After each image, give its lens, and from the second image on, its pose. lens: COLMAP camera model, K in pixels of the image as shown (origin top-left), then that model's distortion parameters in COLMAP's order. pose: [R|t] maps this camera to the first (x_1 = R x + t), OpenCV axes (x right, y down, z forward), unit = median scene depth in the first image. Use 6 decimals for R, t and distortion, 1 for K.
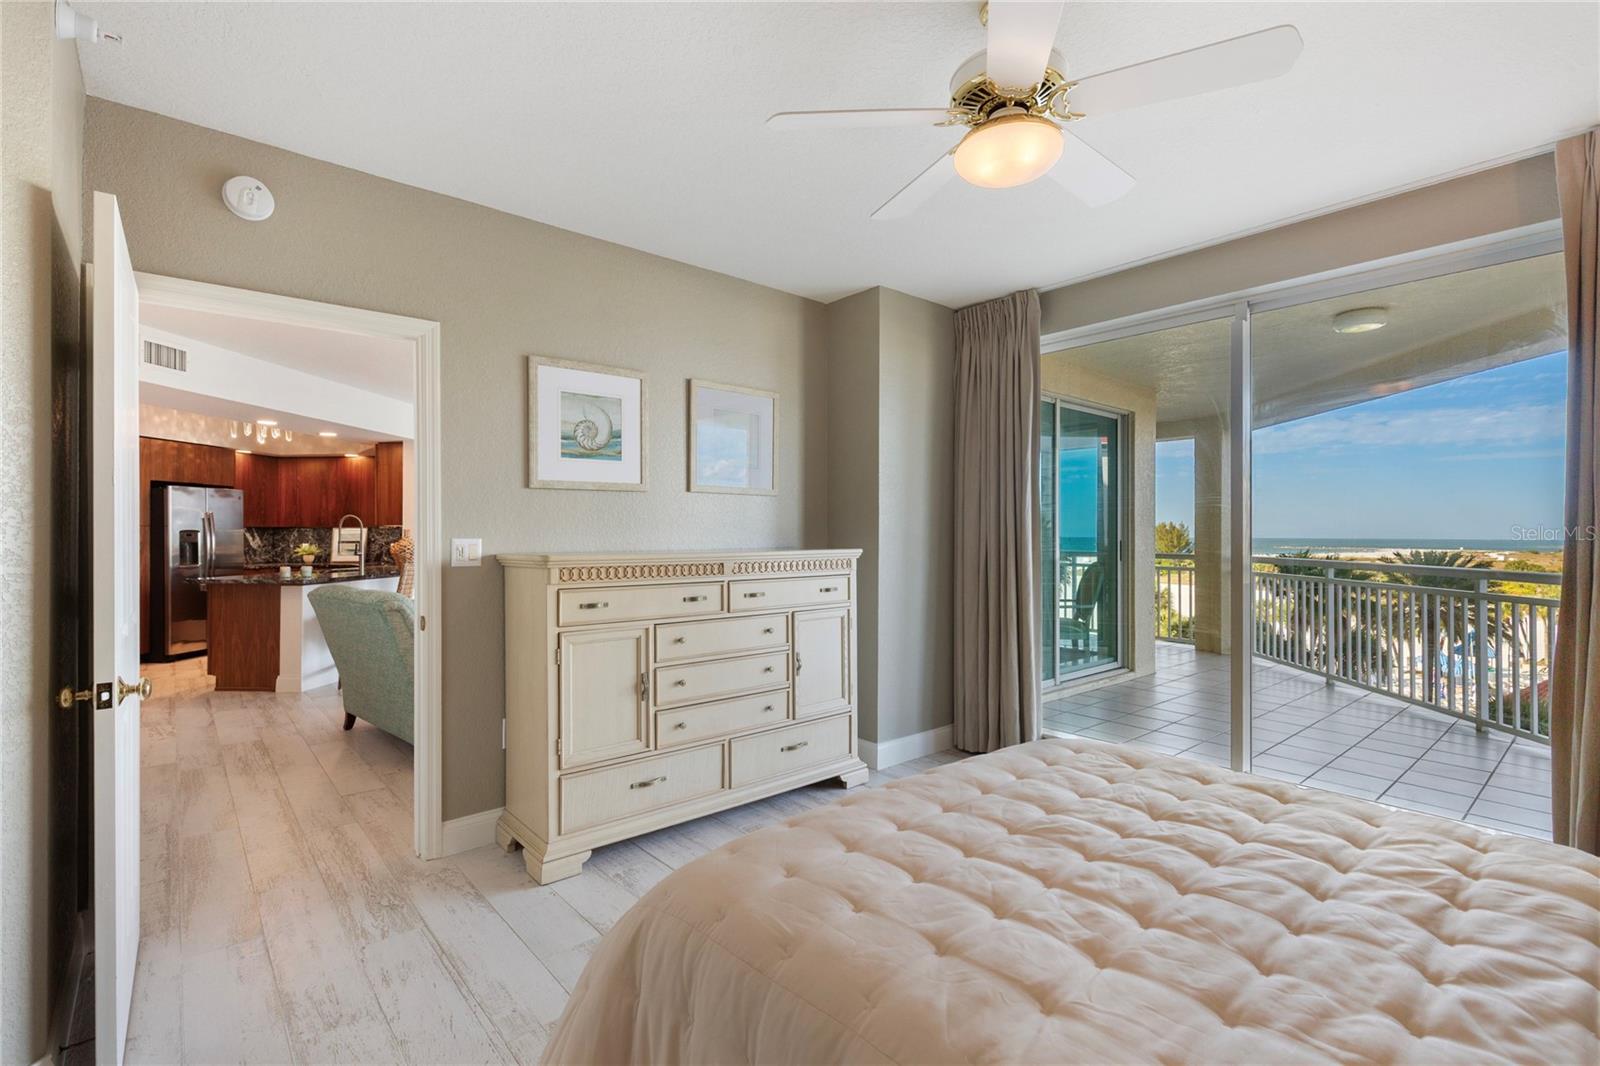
lens RADIAL K [[734.7, 0, 784.5], [0, 734.7, 525.1], [0, 0, 1]] dist [0.010707, -0.002099]
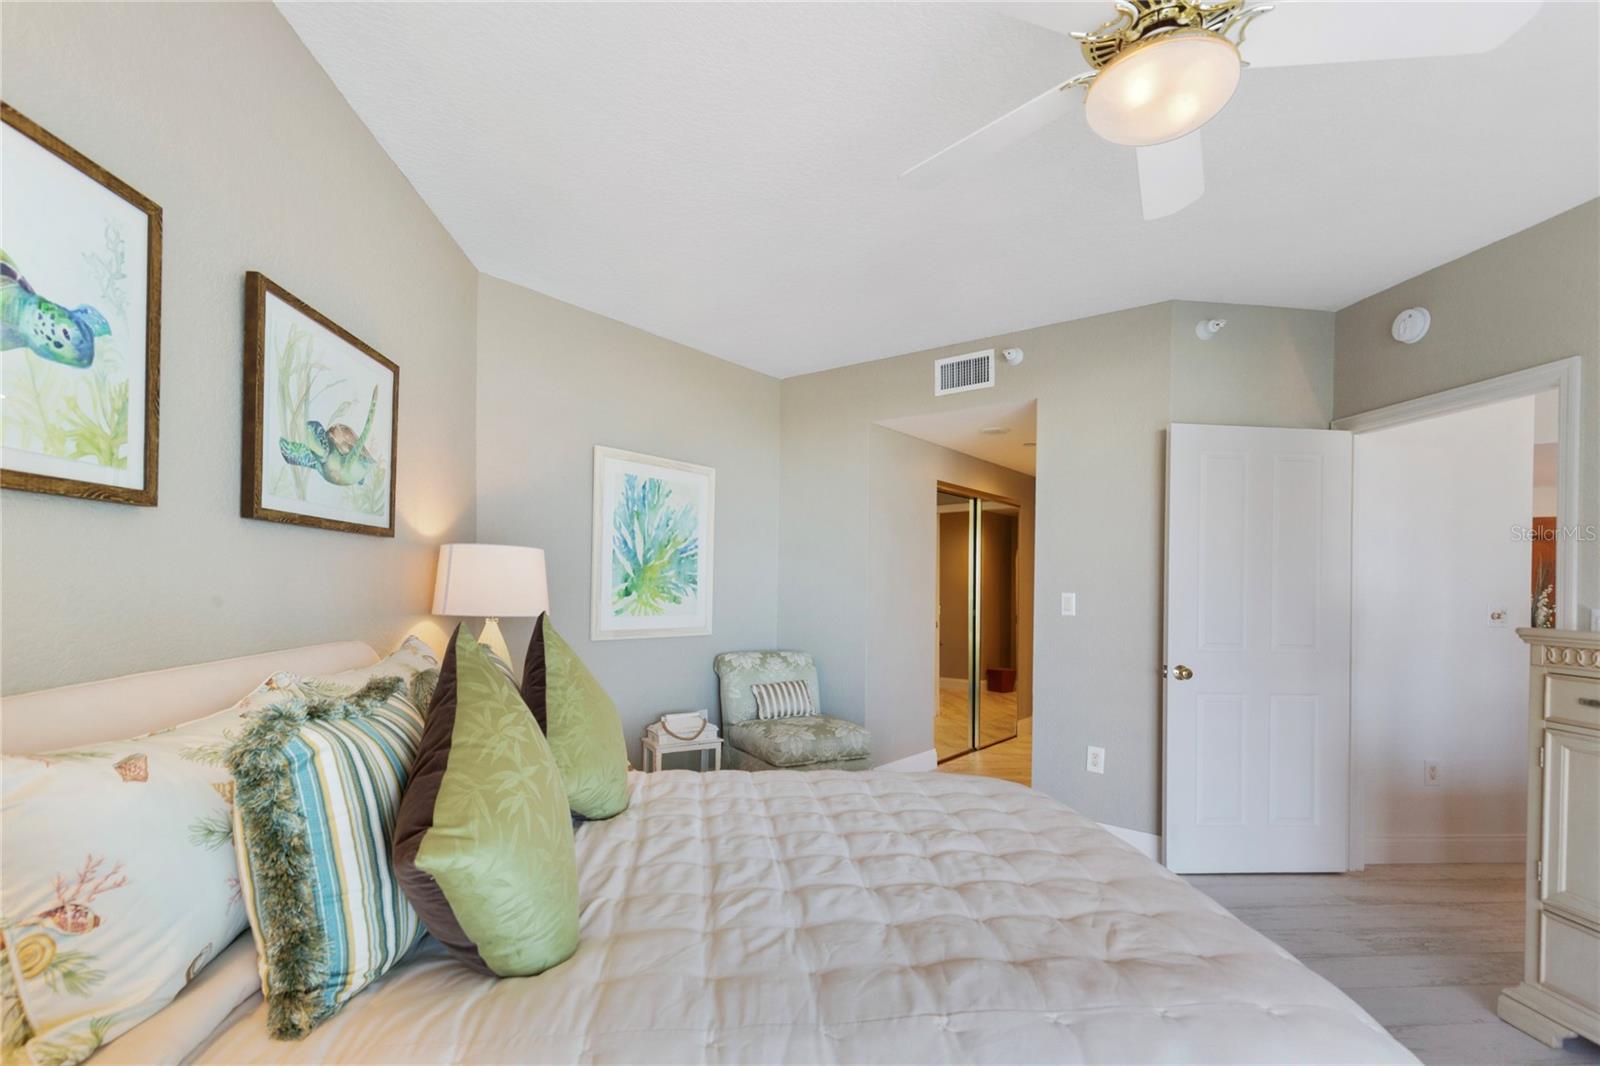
lens RADIAL K [[734.7, 0, 820.0], [0, 734.7, 588.2], [0, 0, 1]] dist [0.010707, -0.002099]
pose [[-0.537306, -0.007414, -0.843355, 0.707344], [-0.009886, 0.999948, -0.002492, 0.012510], [0.843329, 0.006998, -0.537352, 0.696133]]
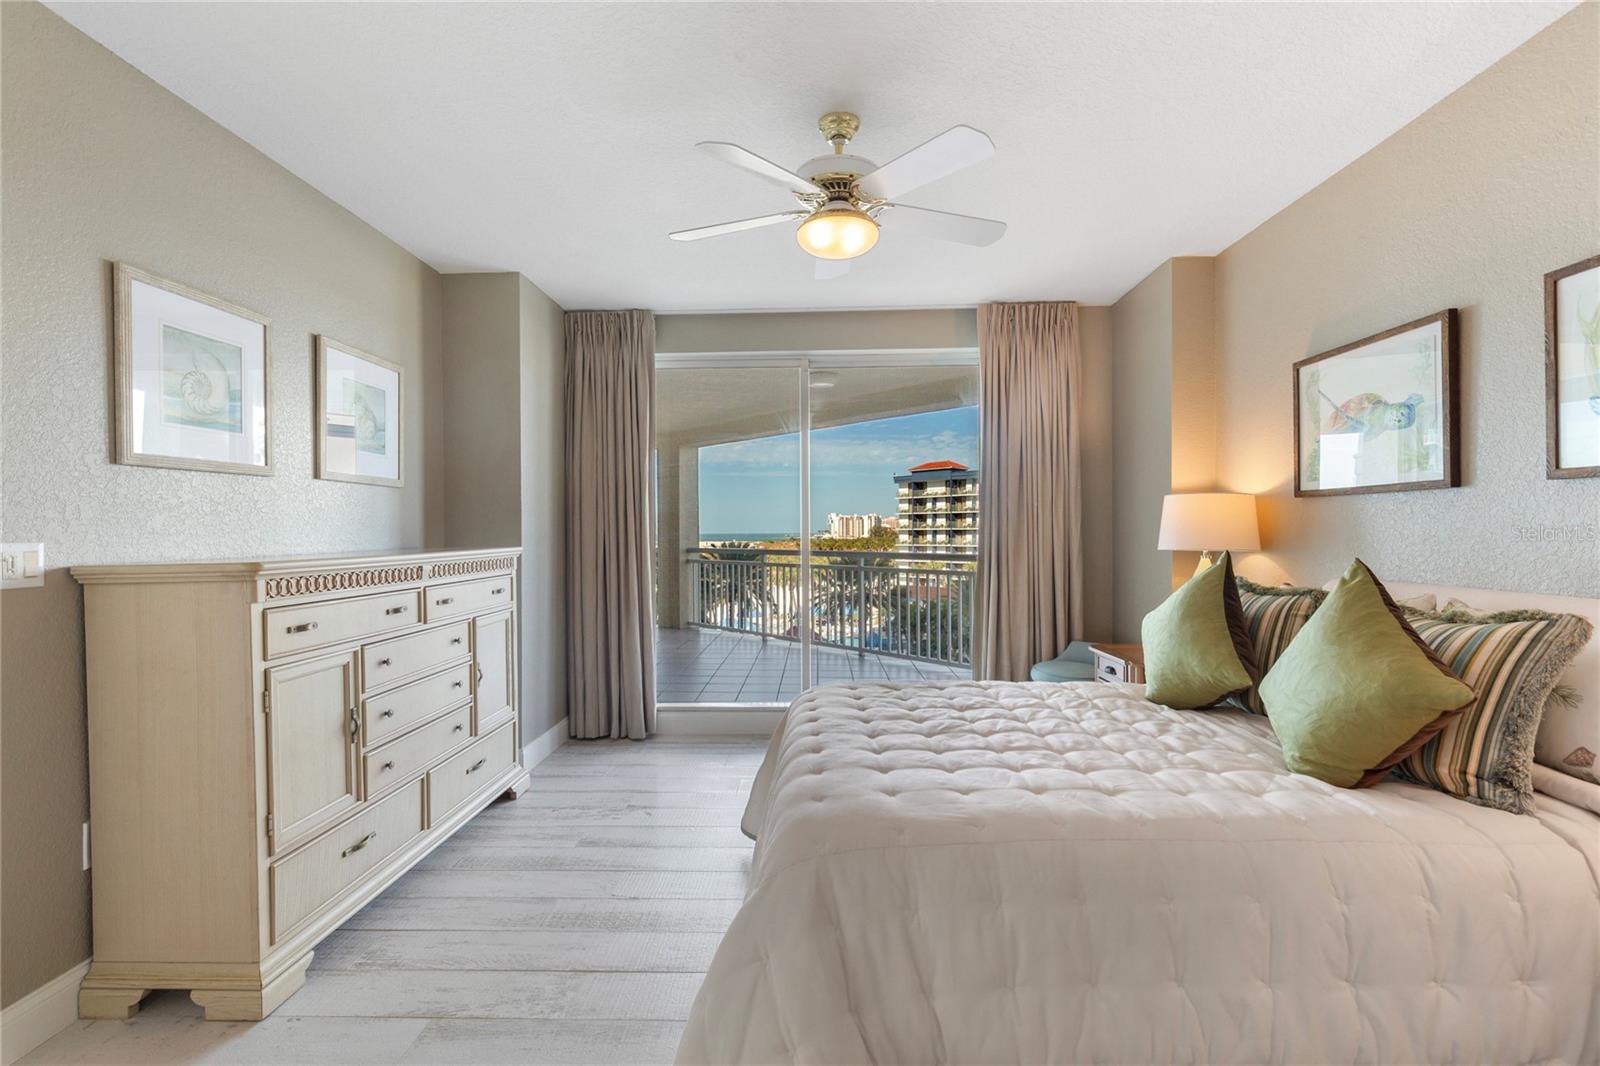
lens RADIAL K [[734.7, 0, 786.7], [0, 734.7, 540.3], [0, 0, 1]] dist [0.010707, -0.002099]
pose [[0.674556, -0.017094, 0.738026, -0.438551], [0.000425, 0.999741, 0.022768, 0.002616], [-0.738224, -0.015044, 0.674388, 0.118116]]
